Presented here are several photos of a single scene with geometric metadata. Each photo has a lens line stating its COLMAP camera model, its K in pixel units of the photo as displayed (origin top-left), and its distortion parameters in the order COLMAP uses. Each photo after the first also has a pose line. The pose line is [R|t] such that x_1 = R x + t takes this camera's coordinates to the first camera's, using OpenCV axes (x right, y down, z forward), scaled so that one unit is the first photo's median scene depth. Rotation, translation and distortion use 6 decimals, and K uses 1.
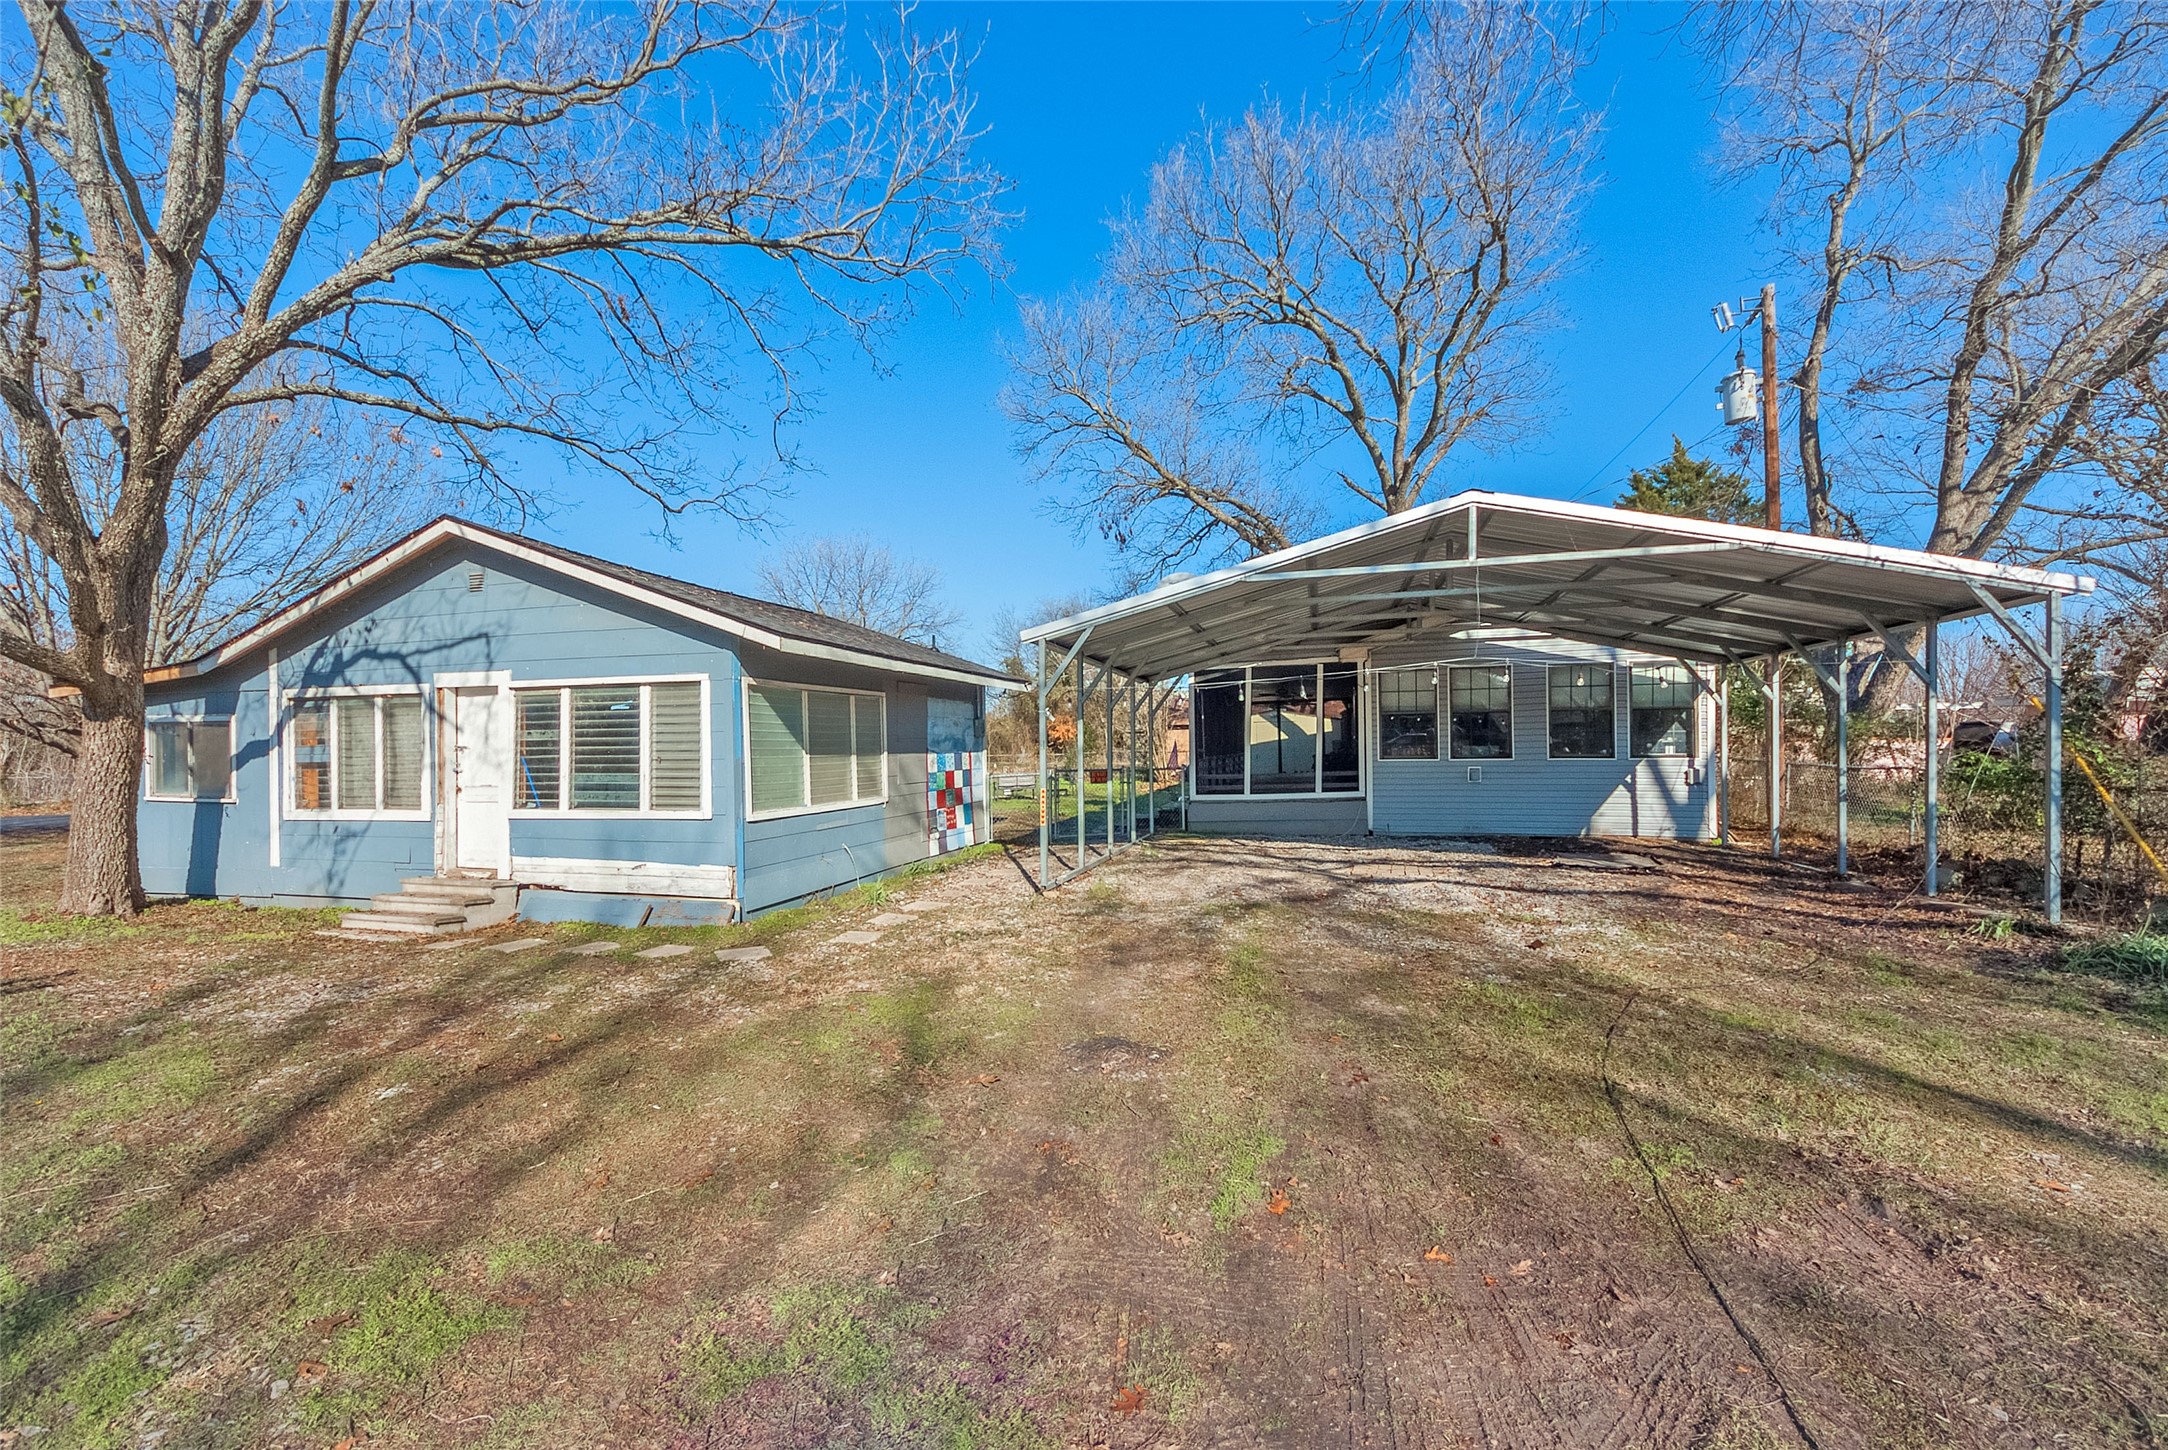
lens RADIAL K [[827.2, 0, 1090.8], [0, 827.2, 747.4], [0, 0, 1]] dist [0.018797, -0.013487]
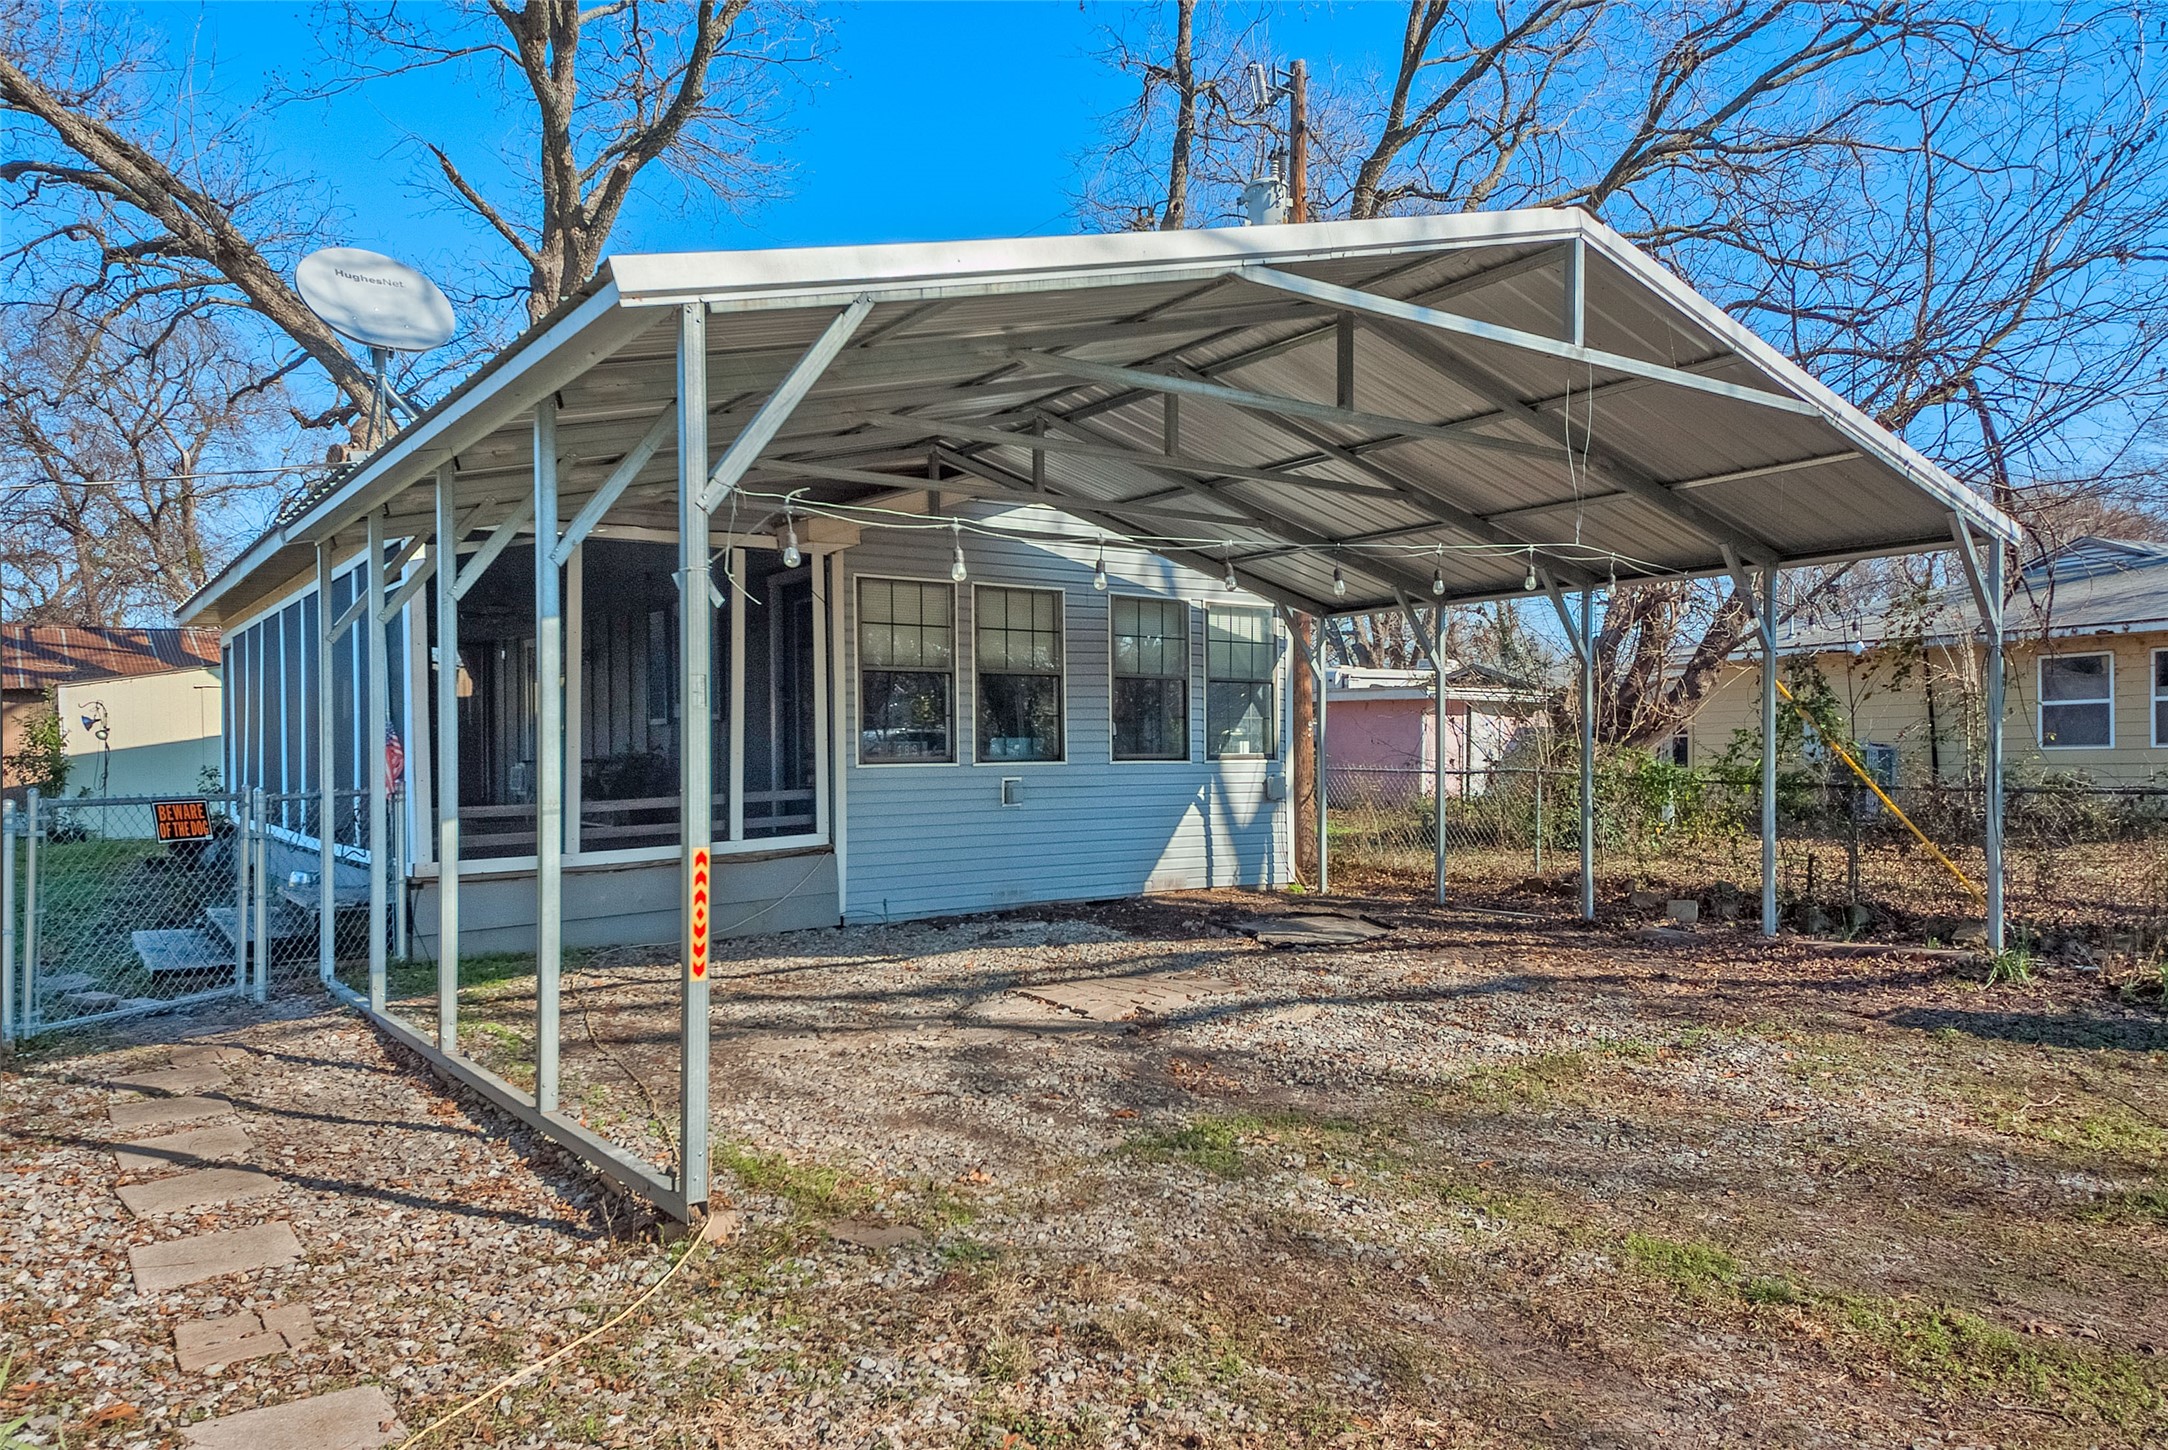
lens RADIAL K [[1468.5, 0, 1095.8], [0, 1468.5, 753.8], [0, 0, 1]] dist [0.090848, 0.000926]
pose [[0.611653, 0.006163, 0.791102, -0.367777], [-0.002602, 0.999980, -0.005778, 0.020693], [-0.791122, 0.001475, 0.611657, 0.590351]]
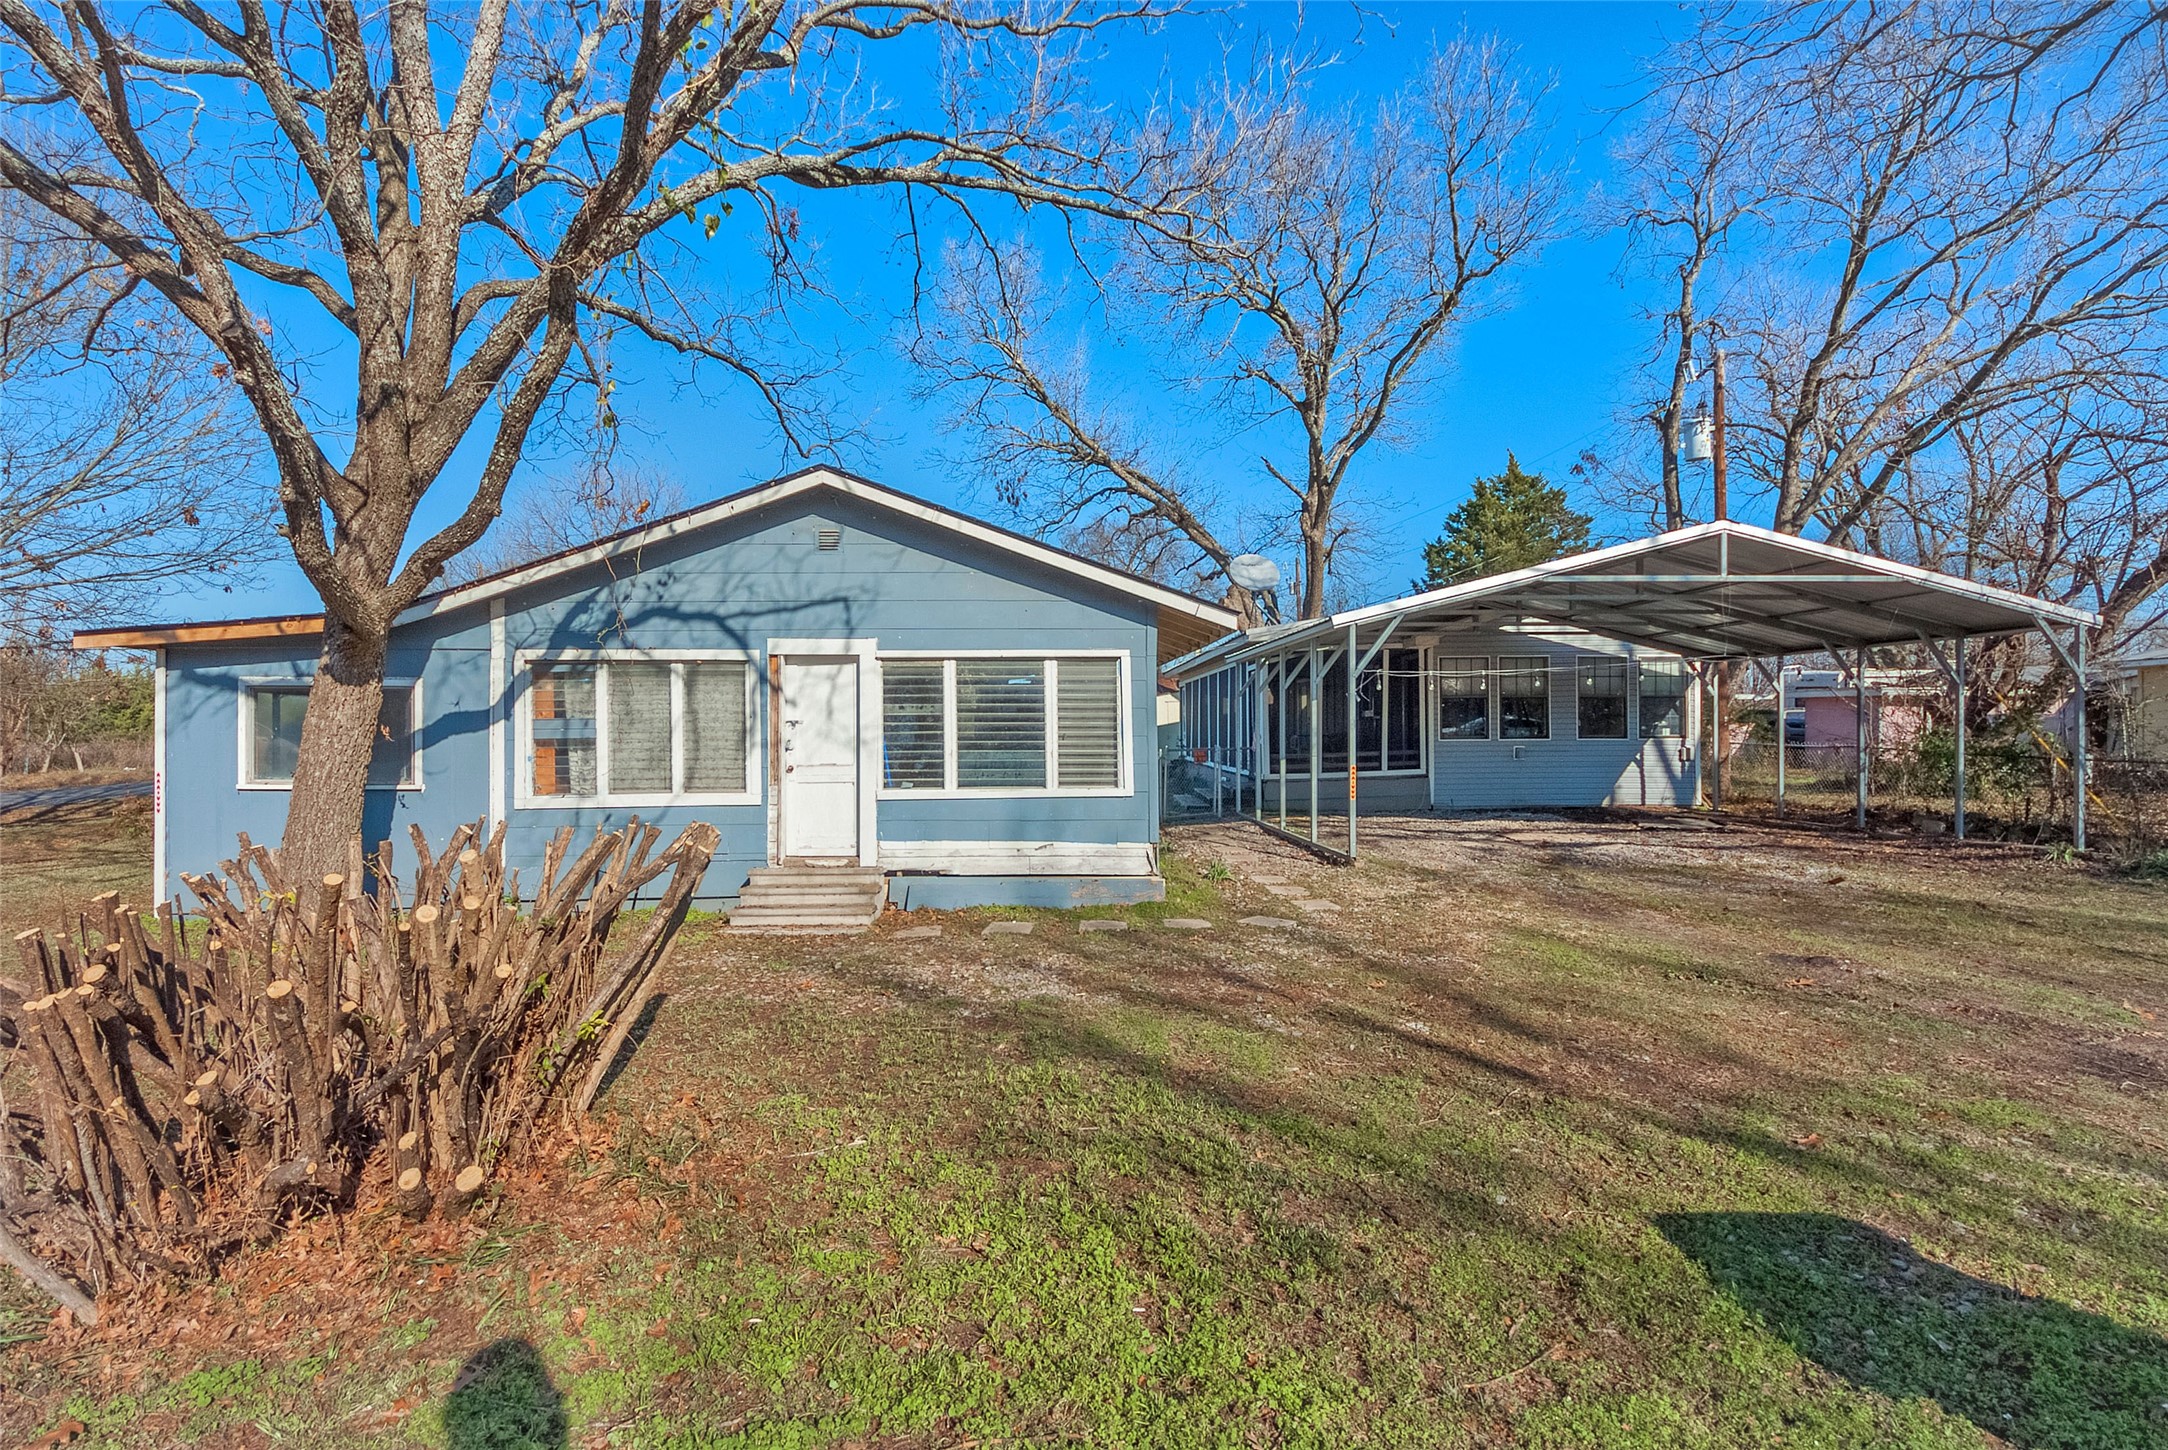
lens RADIAL K [[917.1, 0, 1050.1], [0, 917.1, 724.2], [0, 0, 1]] dist [0.030569, -0.023333]
pose [[0.958159, 0.006843, 0.286154, -0.770221], [-0.005715, 0.999972, -0.004779, 0.005250], [-0.286178, 0.002944, 0.958172, -0.024862]]
